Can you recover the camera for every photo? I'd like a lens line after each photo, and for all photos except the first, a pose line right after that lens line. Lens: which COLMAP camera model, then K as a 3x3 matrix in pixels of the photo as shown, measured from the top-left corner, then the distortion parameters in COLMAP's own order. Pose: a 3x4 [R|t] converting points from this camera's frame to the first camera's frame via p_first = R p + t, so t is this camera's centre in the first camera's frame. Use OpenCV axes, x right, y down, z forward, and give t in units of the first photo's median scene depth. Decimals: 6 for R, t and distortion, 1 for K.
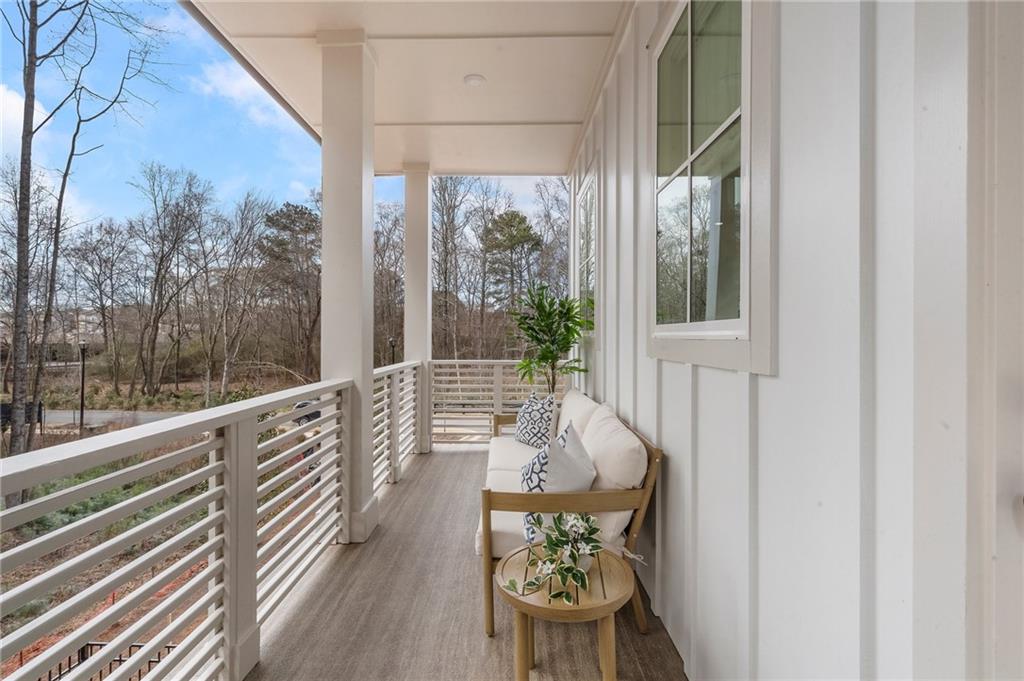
lens RADIAL K [[472.0, 0, 505.2], [0, 472.0, 334.1], [0, 0, 1]] dist [-0.002462, 0.000194]
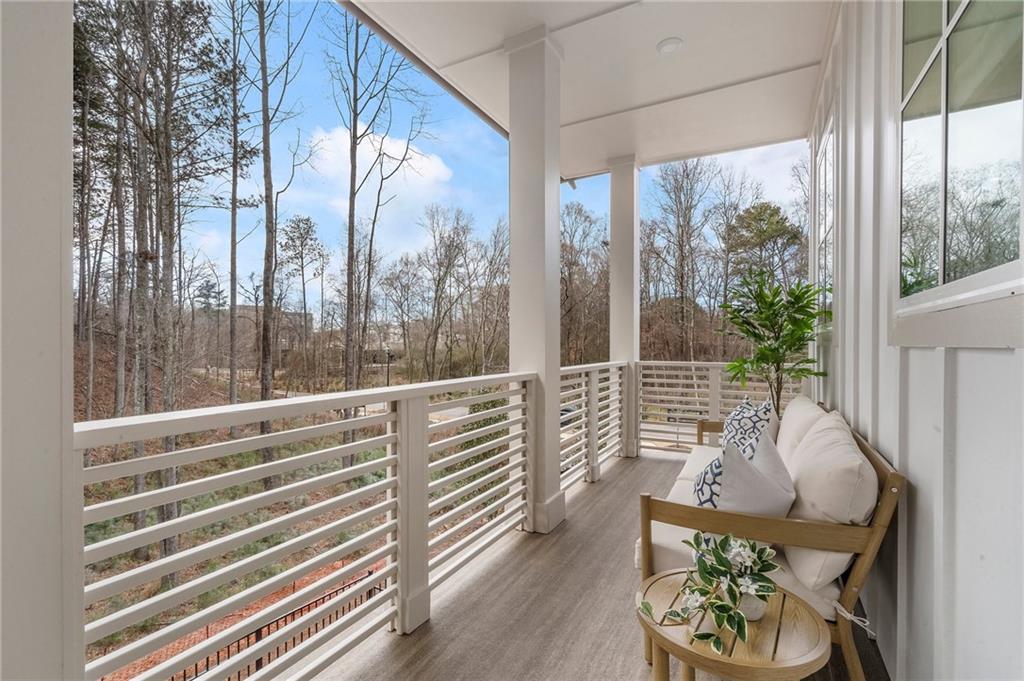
lens RADIAL K [[464.9, 0, 506.3], [0, 464.9, 345.0], [0, 0, 1]] dist [-0.001523, 0.000008]
pose [[0.882942, -0.000296, -0.469482, 0.108062], [0.003325, 0.999979, 0.005622, 0.036805], [0.469471, -0.006525, 0.882924, 0.097099]]
